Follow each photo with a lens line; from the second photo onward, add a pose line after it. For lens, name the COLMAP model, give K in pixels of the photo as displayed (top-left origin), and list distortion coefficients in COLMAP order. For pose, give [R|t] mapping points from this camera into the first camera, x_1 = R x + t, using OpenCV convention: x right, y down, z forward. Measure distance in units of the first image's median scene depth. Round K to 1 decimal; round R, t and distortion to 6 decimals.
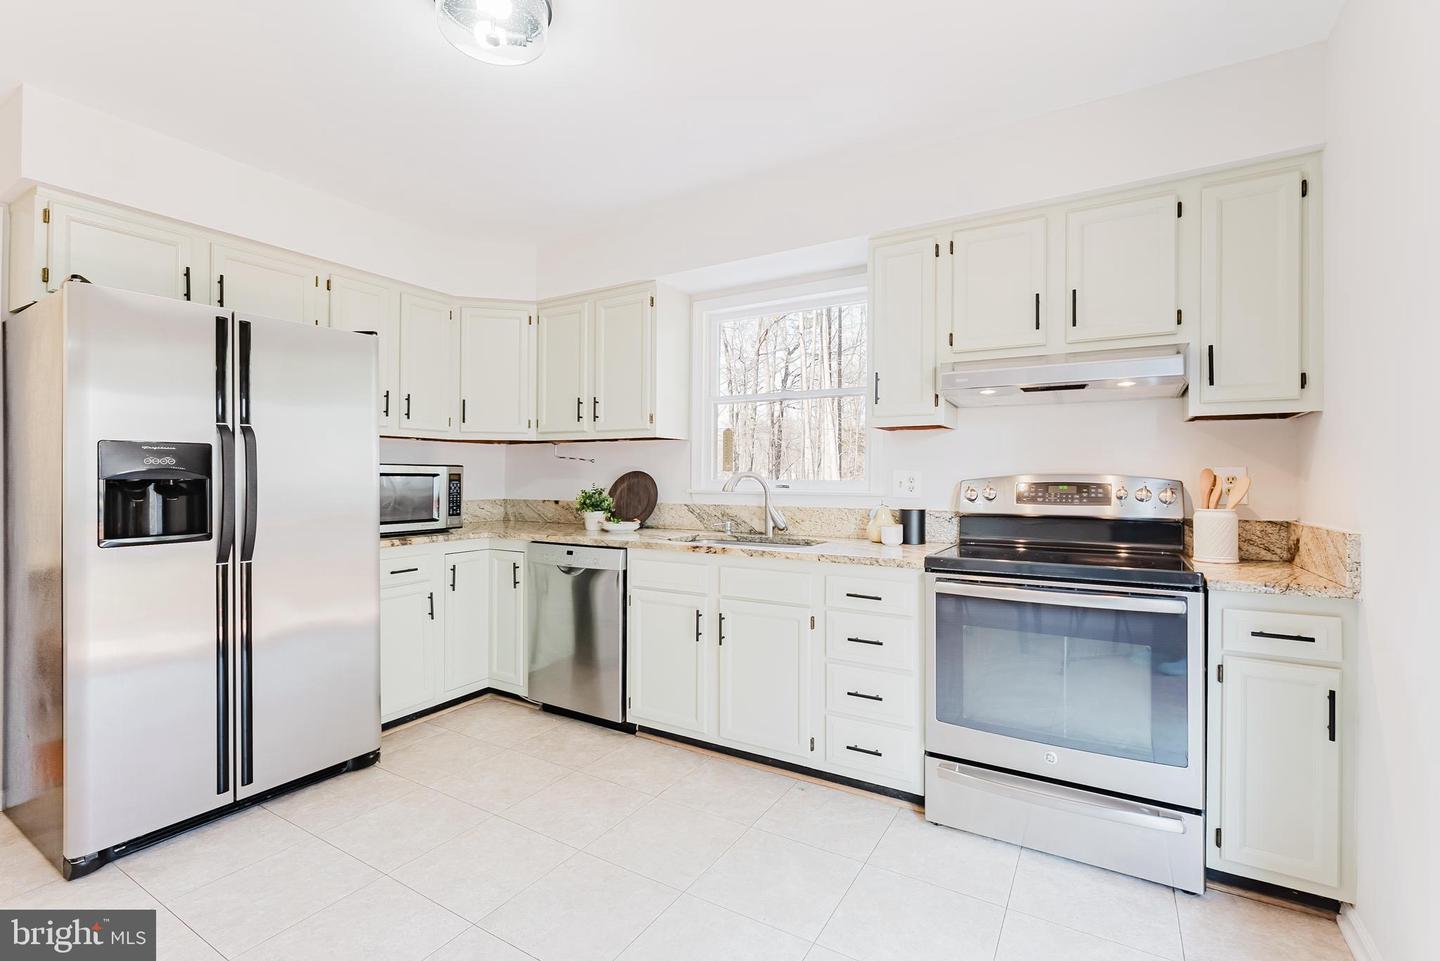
lens RADIAL K [[645.4, 0, 720.0], [0, 645.4, 480.5], [0, 0, 1]] dist [0.000968, -0.000124]
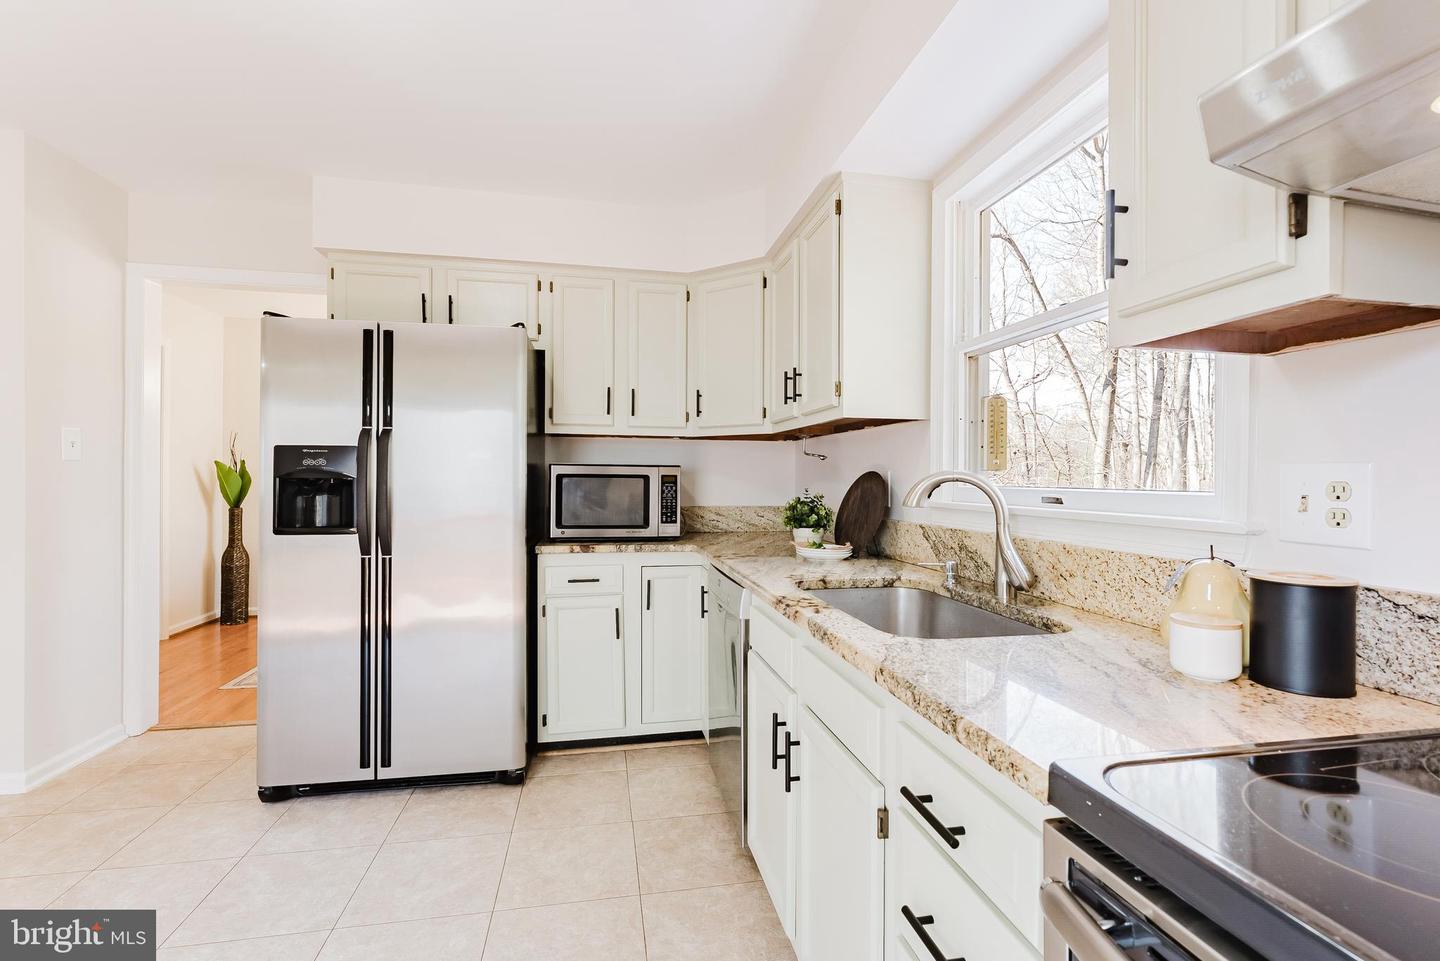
lens RADIAL K [[645.4, 0, 720.0], [0, 645.4, 480.5], [0, 0, 1]] dist [0.000968, -0.000124]
pose [[0.672561, 0.005544, -0.740021, 0.320940], [-0.011518, 0.999929, -0.002977, -0.001690], [0.739952, 0.010526, 0.672577, 0.529258]]
